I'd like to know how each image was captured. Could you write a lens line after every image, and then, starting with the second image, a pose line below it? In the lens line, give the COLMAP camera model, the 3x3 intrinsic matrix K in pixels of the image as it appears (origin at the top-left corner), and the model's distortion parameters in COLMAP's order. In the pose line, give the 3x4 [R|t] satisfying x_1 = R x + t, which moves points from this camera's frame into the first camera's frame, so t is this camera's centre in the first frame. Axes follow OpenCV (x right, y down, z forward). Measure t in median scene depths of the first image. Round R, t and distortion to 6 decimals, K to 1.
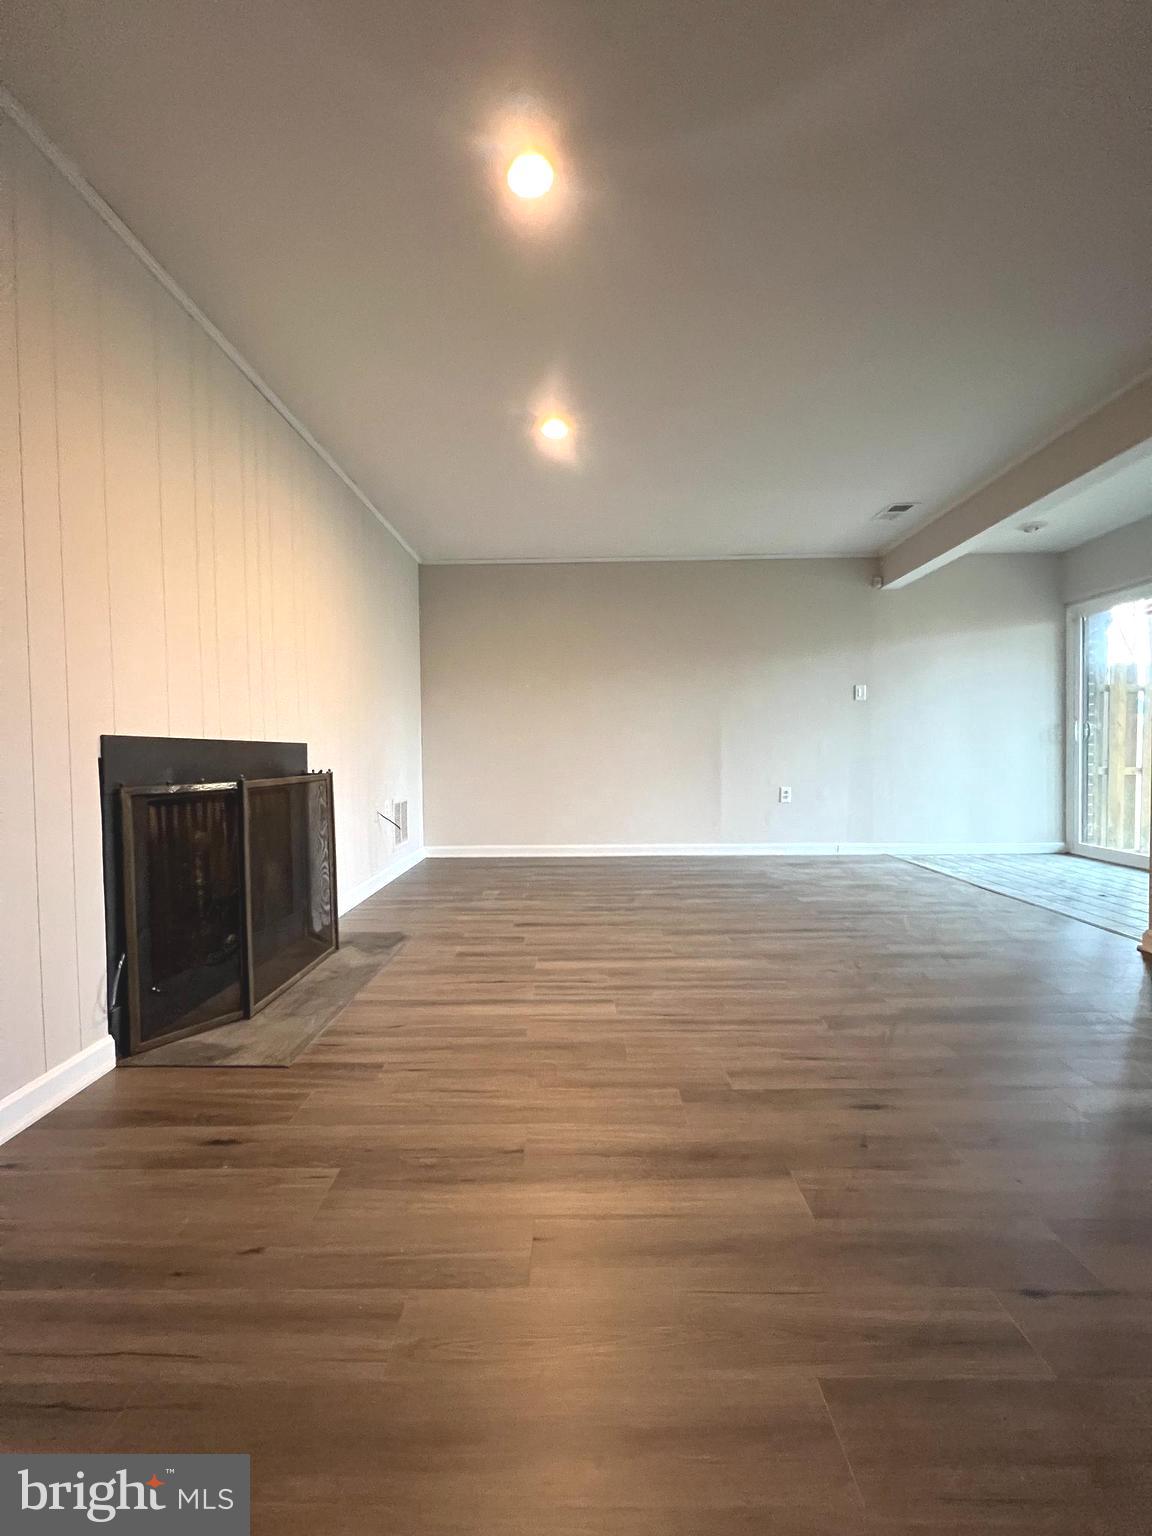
lens RADIAL K [[612.7, 0, 576.0], [0, 612.7, 768.0], [0, 0, 1]] dist [-0.000122, 0.000587]
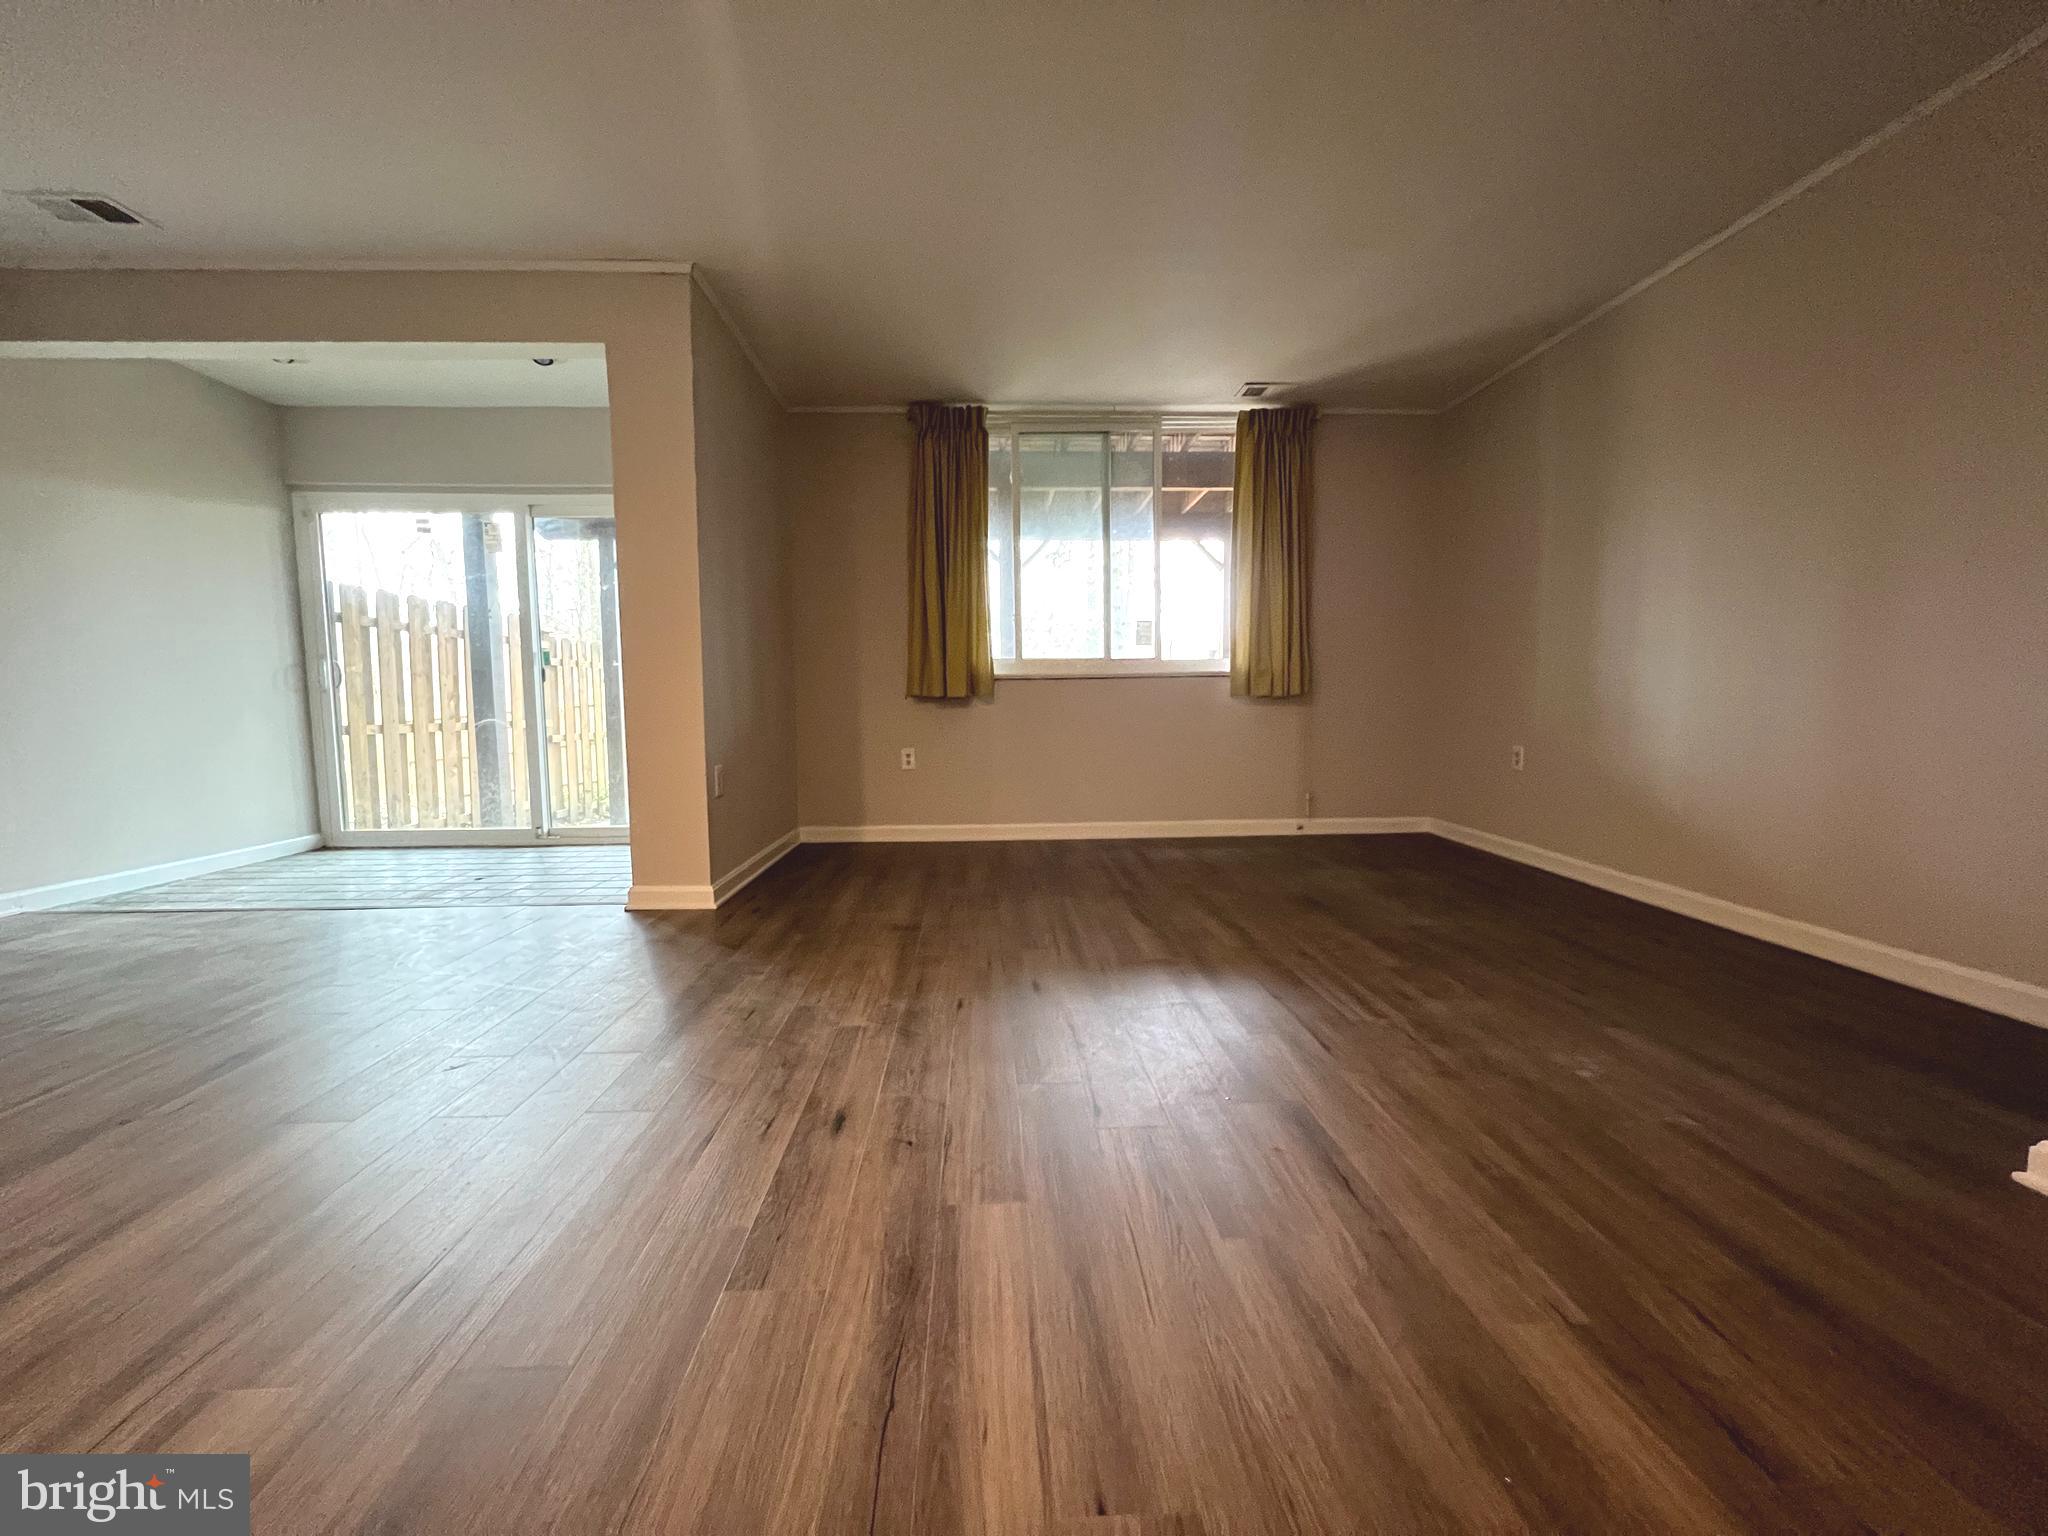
lens RADIAL K [[817.0, 0, 1015.1], [0, 817.0, 769.6], [0, 0, 1]] dist [-0.000122, 0.000587]
pose [[-0.072662, -0.071336, 0.994802, -0.189799], [0.033939, 0.996684, 0.073950, 0.006149], [-0.996779, 0.039136, -0.070000, 0.273734]]
